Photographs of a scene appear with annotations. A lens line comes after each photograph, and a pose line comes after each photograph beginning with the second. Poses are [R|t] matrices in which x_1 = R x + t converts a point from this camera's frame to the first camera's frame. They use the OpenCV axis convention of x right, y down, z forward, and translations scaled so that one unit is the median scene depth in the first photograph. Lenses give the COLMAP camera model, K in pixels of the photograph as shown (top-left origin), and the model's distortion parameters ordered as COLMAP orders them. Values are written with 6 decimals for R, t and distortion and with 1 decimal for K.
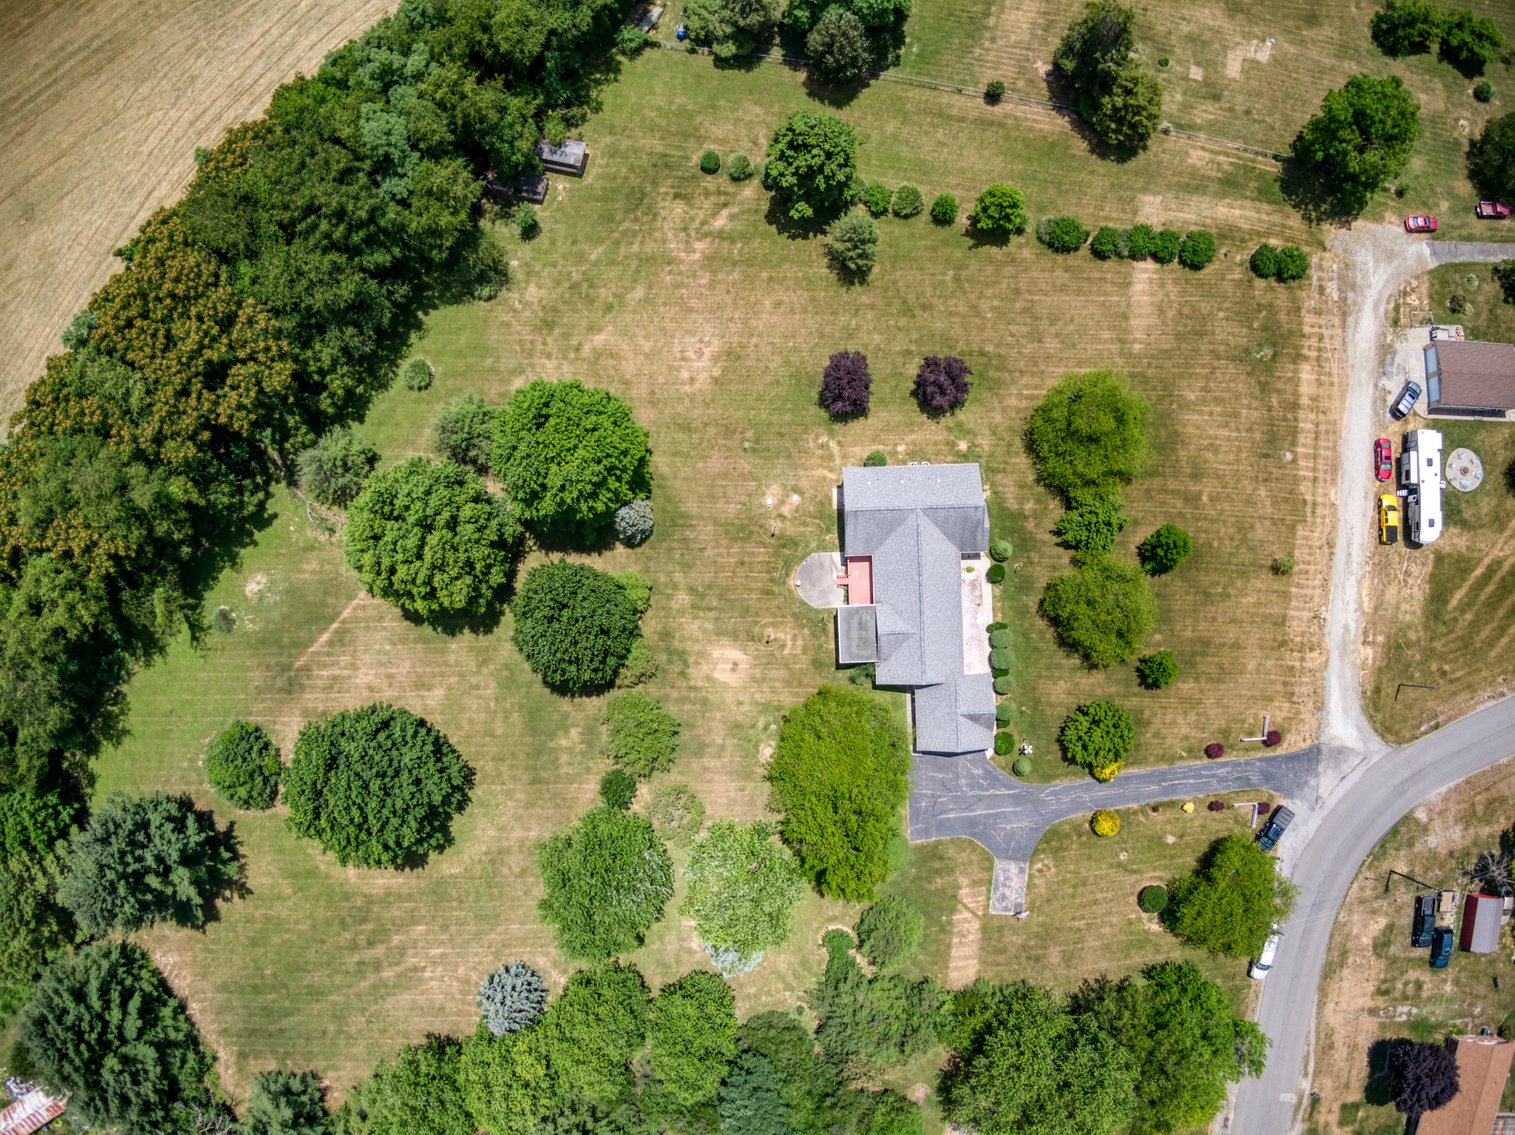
lens RADIAL K [[1046.7, 0, 752.6], [0, 1046.7, 560.8], [0, 0, 1]] dist [-0.001721, -0.067828]
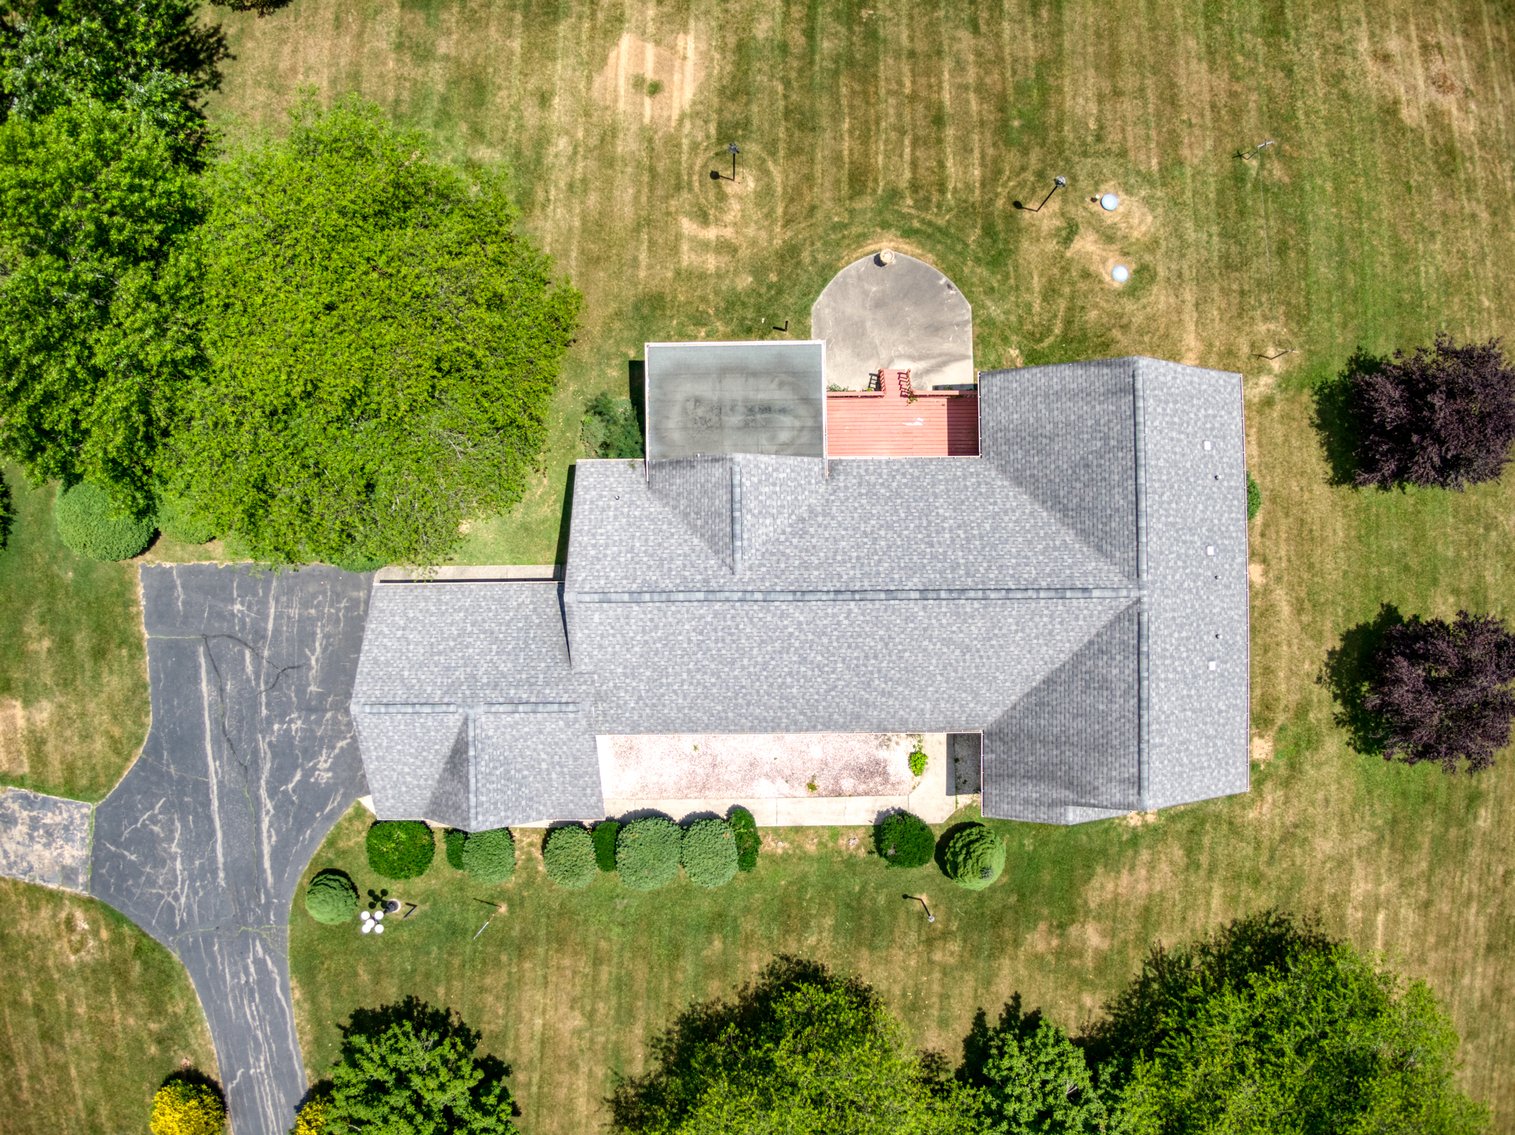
lens RADIAL K [[1046.7, 0, 784.2], [0, 1046.7, 512.5], [0, 0, 1]] dist [-0.001721, -0.067828]
pose [[-0.019795, 0.999545, -0.022772, 0.136318], [-0.998987, -0.018853, 0.040861, 0.038945], [0.040413, 0.023558, 0.998905, 0.661309]]
